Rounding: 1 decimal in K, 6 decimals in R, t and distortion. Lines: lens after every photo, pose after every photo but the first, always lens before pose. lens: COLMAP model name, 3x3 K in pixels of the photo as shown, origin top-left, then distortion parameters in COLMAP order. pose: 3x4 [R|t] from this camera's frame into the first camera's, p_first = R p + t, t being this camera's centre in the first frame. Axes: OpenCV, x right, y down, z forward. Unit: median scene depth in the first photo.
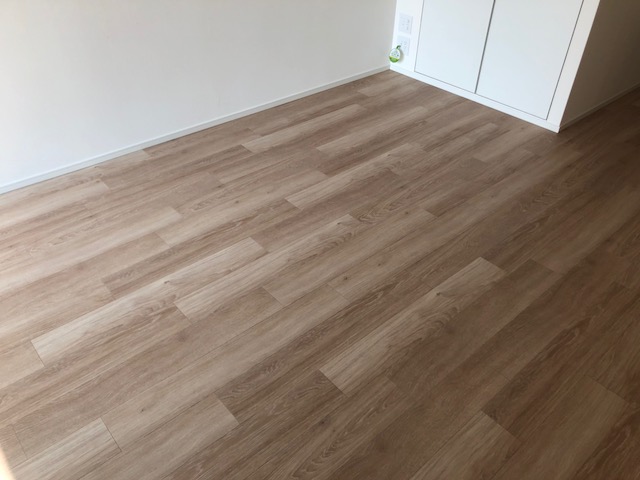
lens RADIAL K [[519.4, 0, 314.2], [0, 519.4, 237.3], [0, 0, 1]] dist [0.041409, -0.060721]
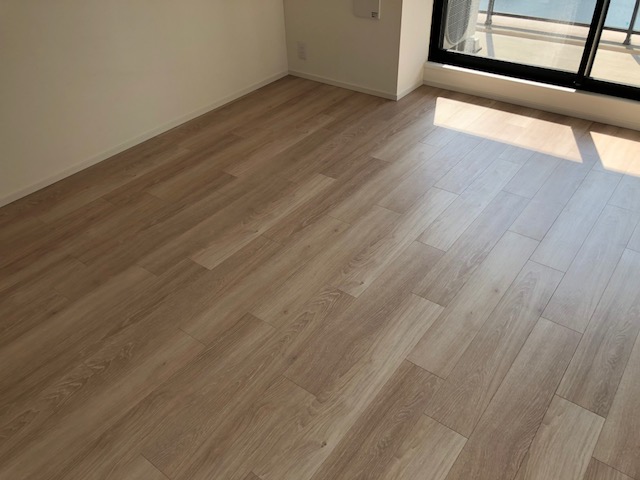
lens RADIAL K [[519.4, 0, 313.5], [0, 519.4, 245.0], [0, 0, 1]] dist [0.041409, -0.060721]
pose [[-0.978231, 0.137095, -0.155787, 0.282913], [-0.114035, 0.272080, 0.955494, -0.962806], [0.173380, 0.952459, -0.250524, 1.273453]]
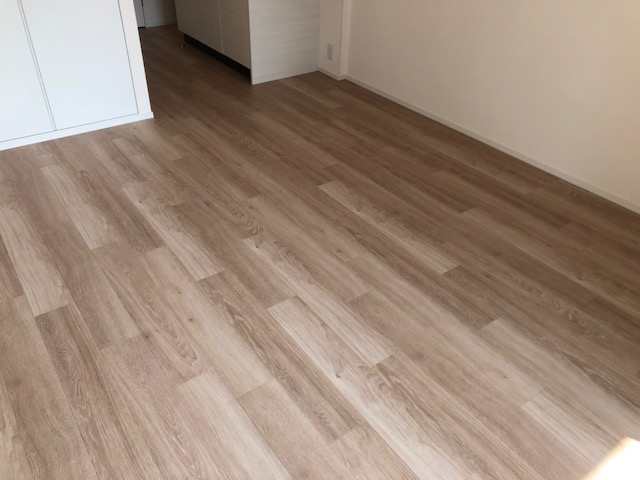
lens RADIAL K [[519.4, 0, 318.4], [0, 519.4, 239.0], [0, 0, 1]] dist [0.041409, -0.060721]
pose [[0.080902, -0.591078, 0.802547, -0.815893], [0.587412, 0.678771, 0.440701, -0.453258], [-0.805234, 0.435772, 0.402120, 0.555388]]
